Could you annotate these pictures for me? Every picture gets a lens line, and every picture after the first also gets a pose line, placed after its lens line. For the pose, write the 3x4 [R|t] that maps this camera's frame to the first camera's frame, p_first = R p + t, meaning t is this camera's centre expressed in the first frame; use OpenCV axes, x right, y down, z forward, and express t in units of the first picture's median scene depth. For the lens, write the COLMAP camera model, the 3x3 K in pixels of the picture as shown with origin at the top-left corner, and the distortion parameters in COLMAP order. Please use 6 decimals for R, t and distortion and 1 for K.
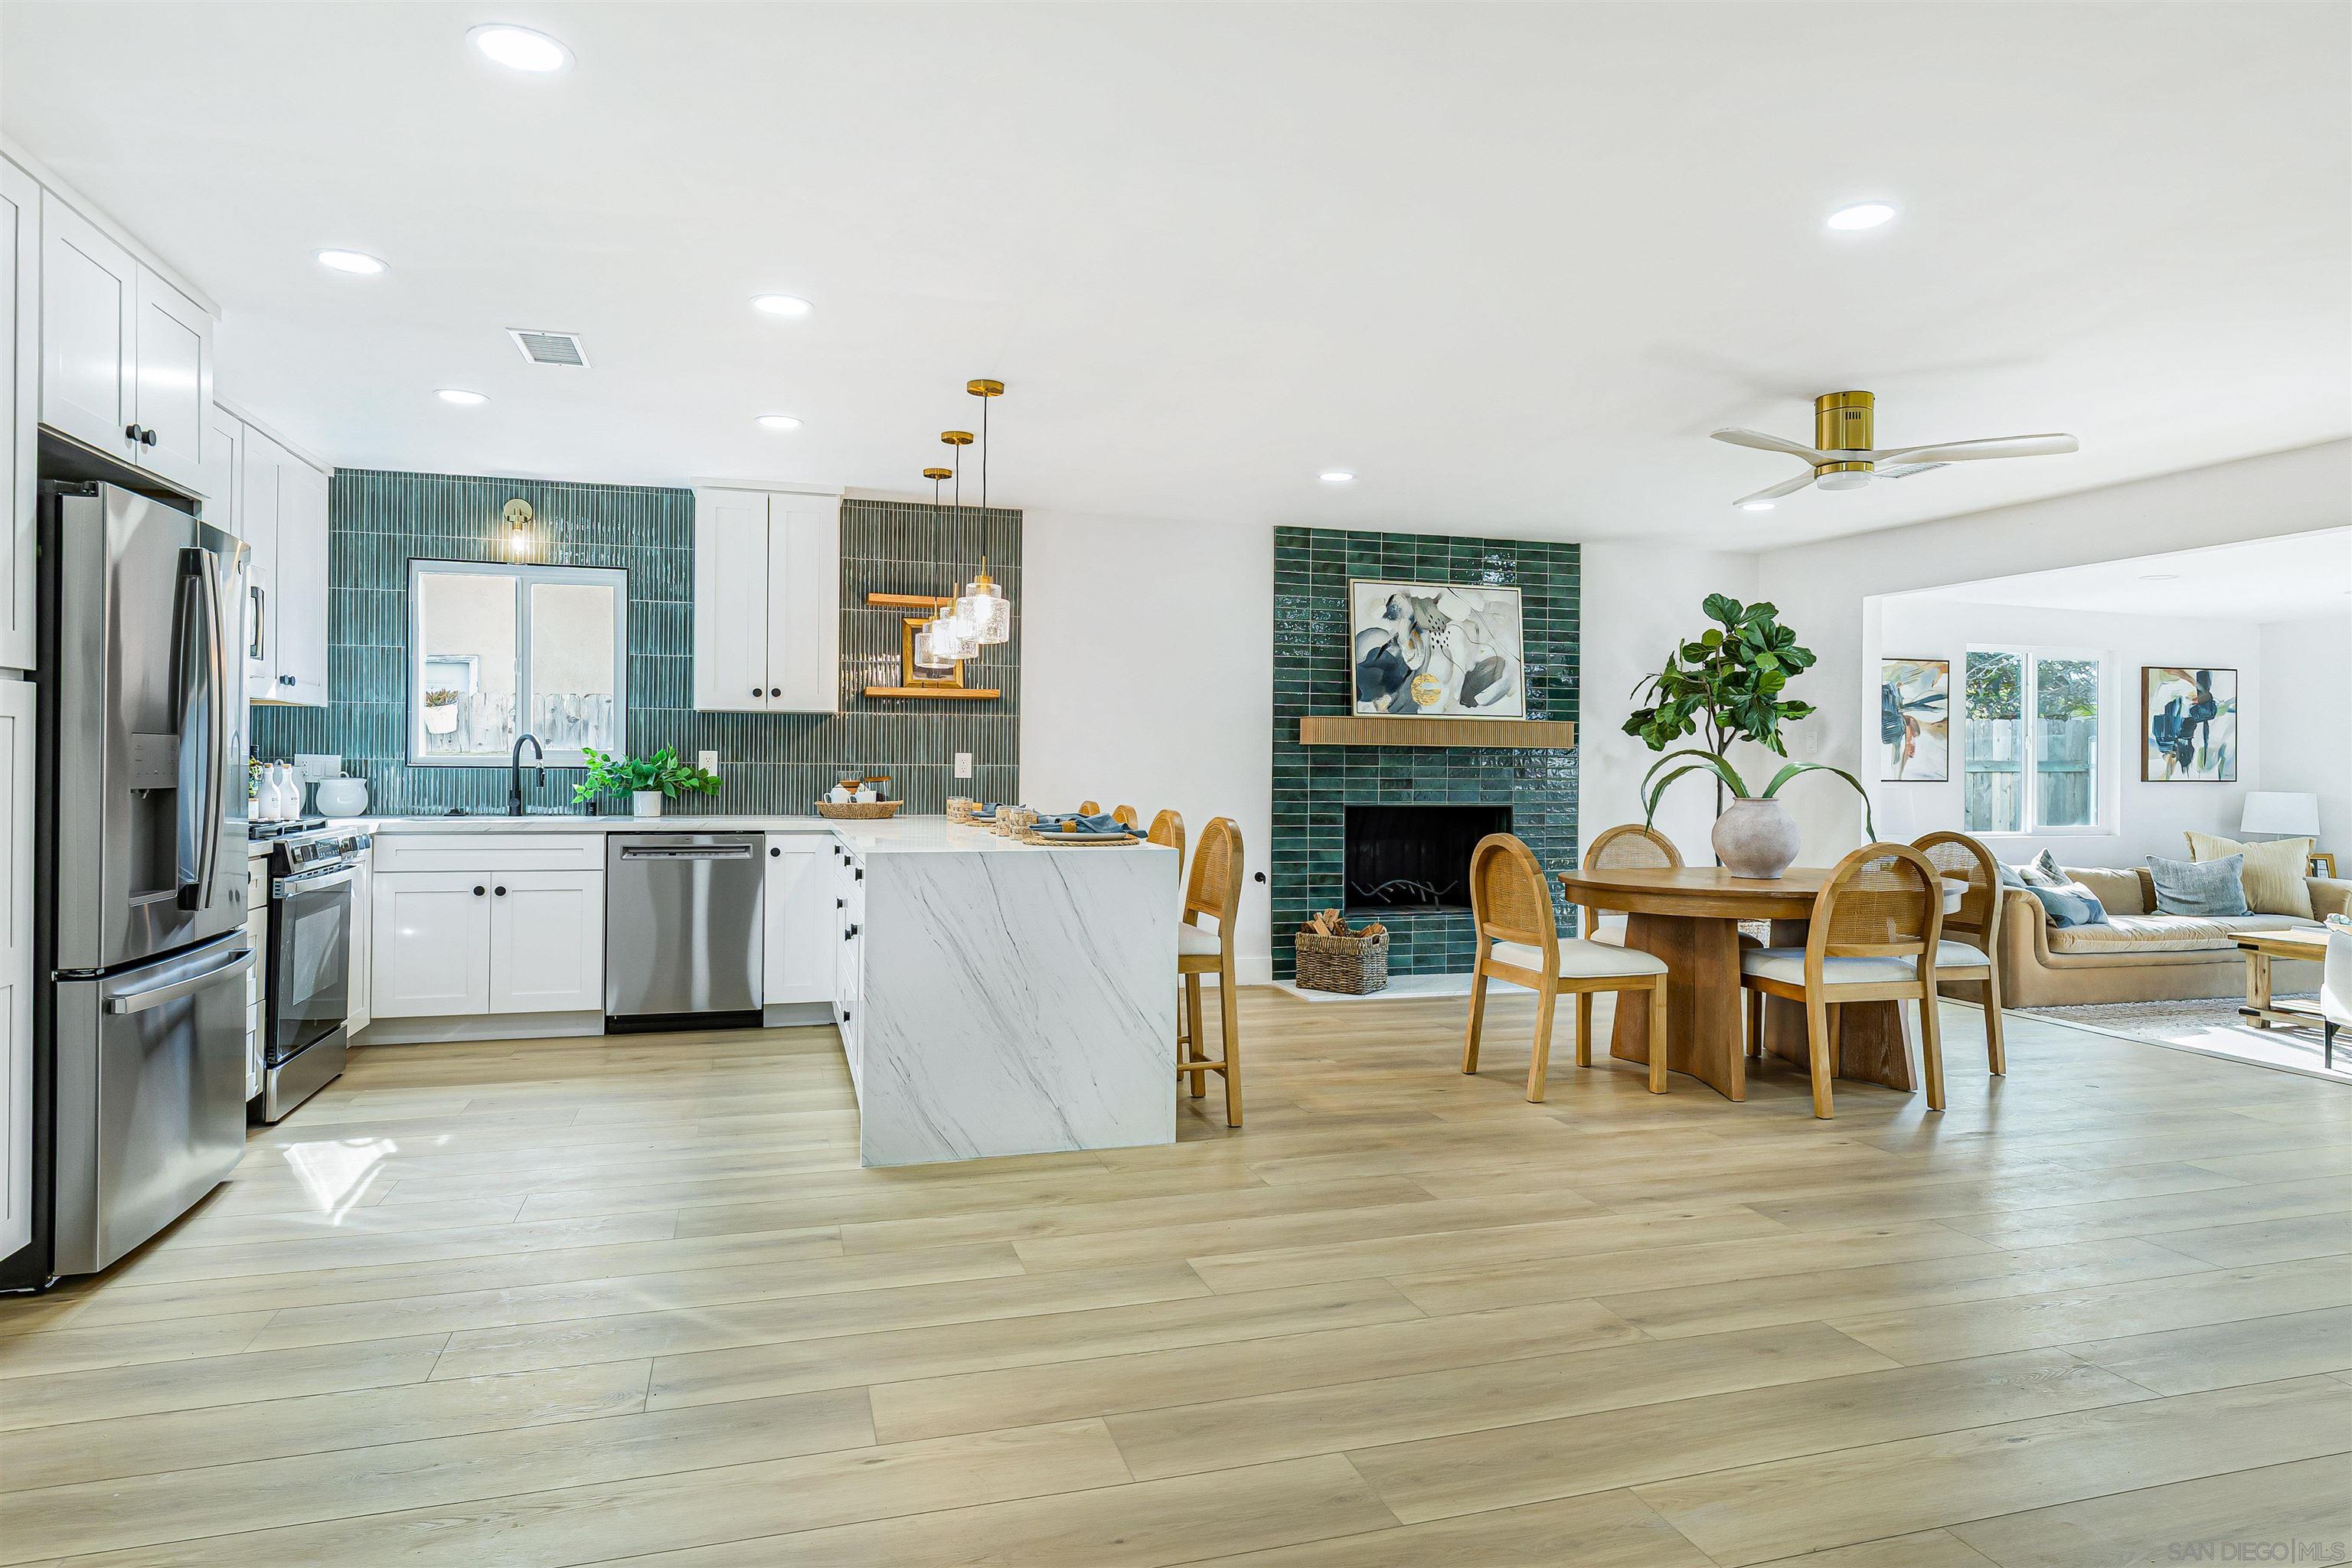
lens RADIAL K [[1797.0, 0, 1168.8], [0, 1797.0, 774.0], [0, 0, 1]] dist [0.068009, -0.001881]
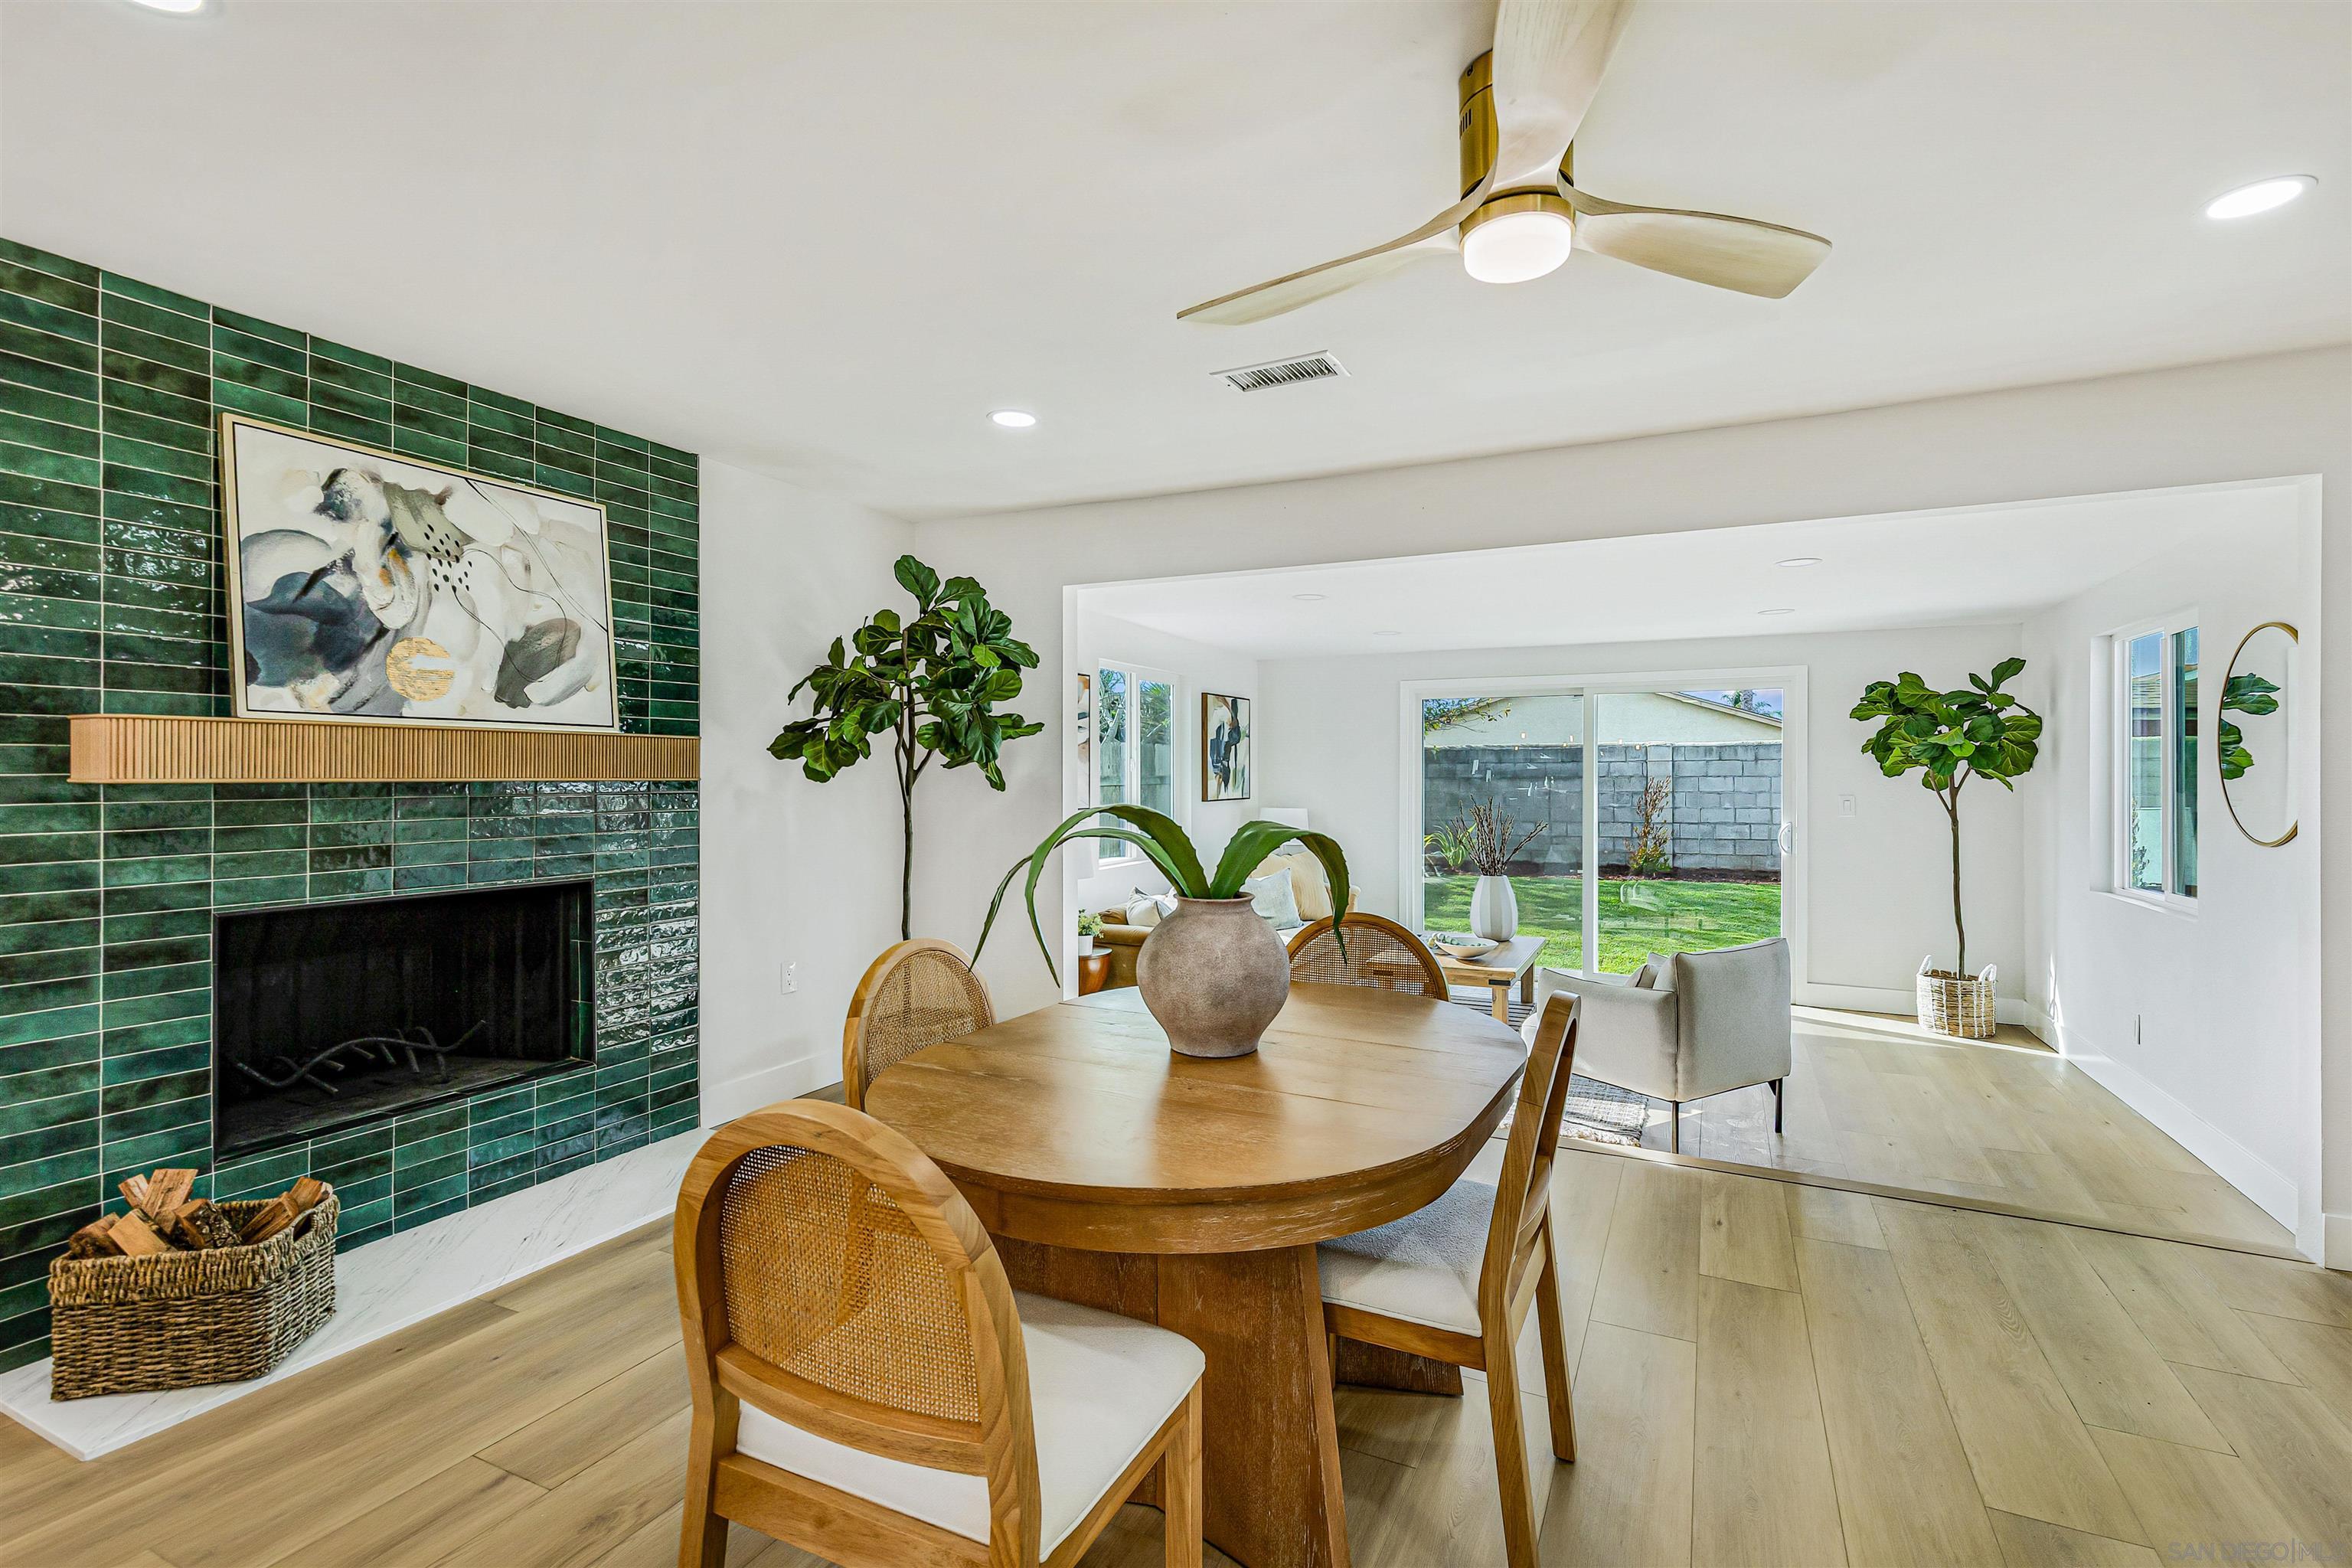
lens RADIAL K [[1089.4, 0, 1140.2], [0, 1089.4, 775.1], [0, 0, 1]] dist [0.000110, -0.000192]
pose [[0.712750, -0.009826, 0.701350, 0.071620], [0.003344, 0.999938, 0.010611, -0.019640], [-0.701411, -0.005218, 0.712738, 0.638142]]
